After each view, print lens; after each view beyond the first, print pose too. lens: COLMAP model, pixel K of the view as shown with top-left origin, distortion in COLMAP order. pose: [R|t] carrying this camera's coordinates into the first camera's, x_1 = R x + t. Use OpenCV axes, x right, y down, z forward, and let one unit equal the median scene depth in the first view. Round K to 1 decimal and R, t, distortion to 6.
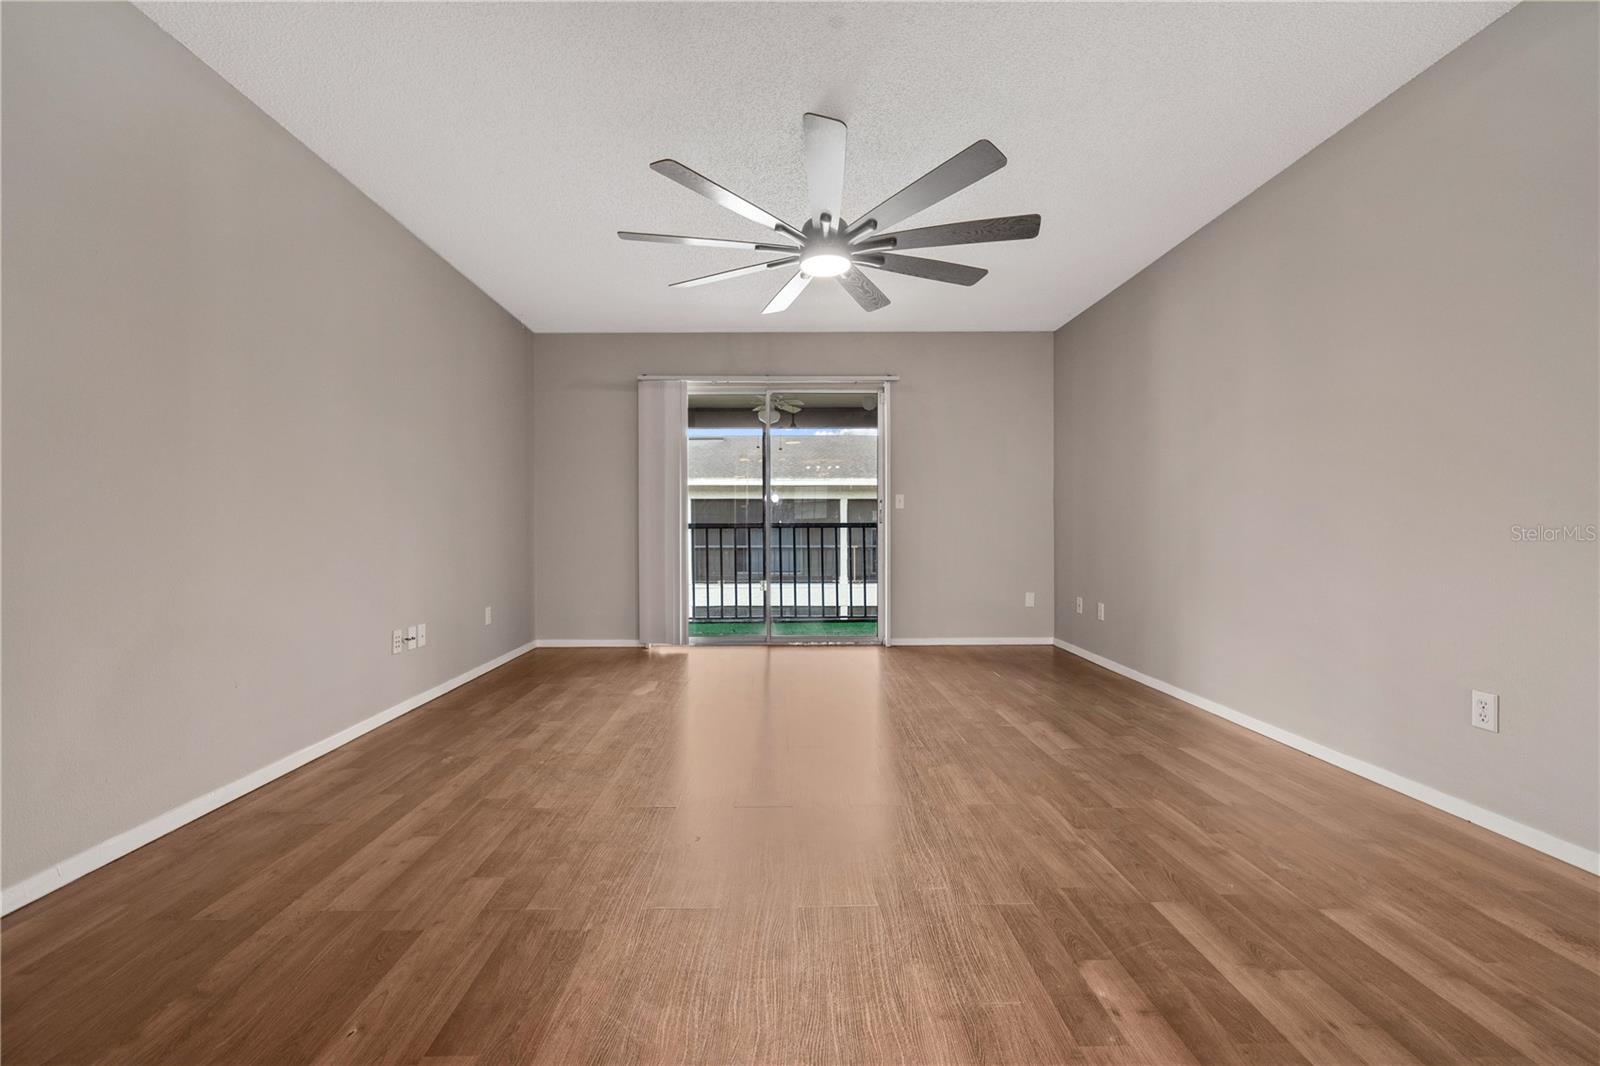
lens RADIAL K [[756.4, 0, 809.9], [0, 756.4, 530.2], [0, 0, 1]] dist [0.000579, 0.000389]
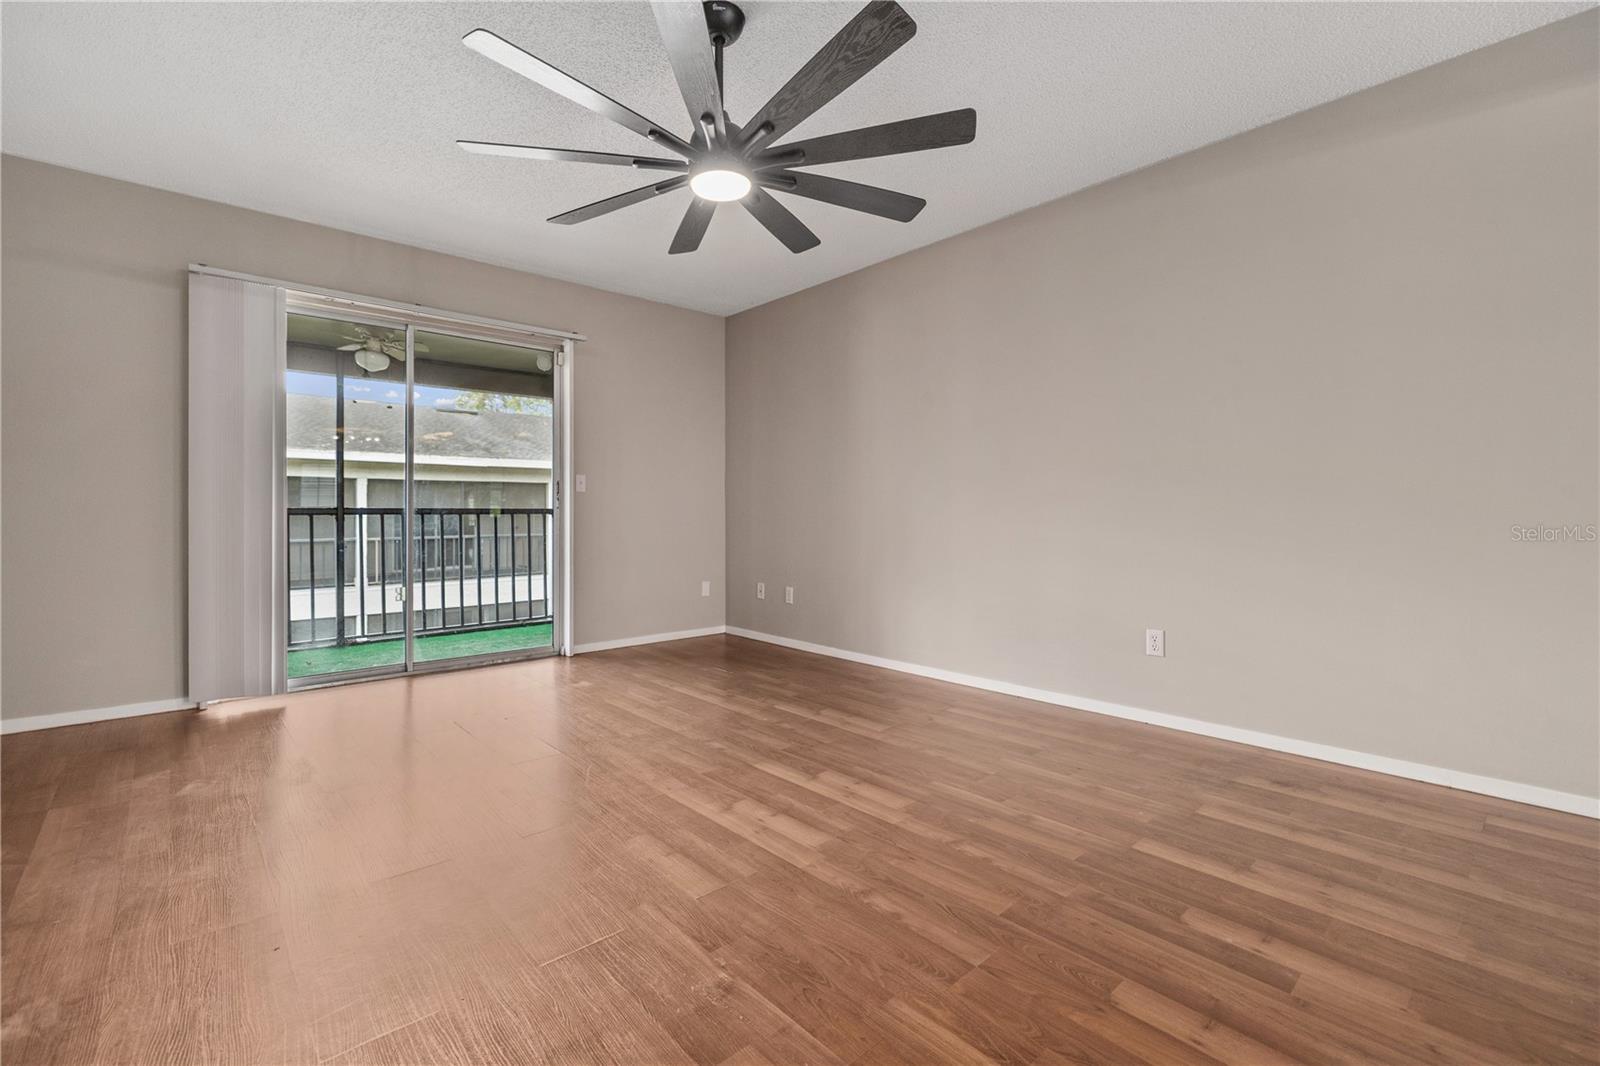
lens RADIAL K [[746.2, 0, 799.2], [0, 746.2, 512.4], [0, 0, 1]] dist [-0.000263, 0.000191]
pose [[0.726247, 0.003673, 0.687424, -0.282668], [0.002337, 0.999967, -0.007812, 0.002124], [-0.687429, 0.007280, 0.726215, 0.226477]]
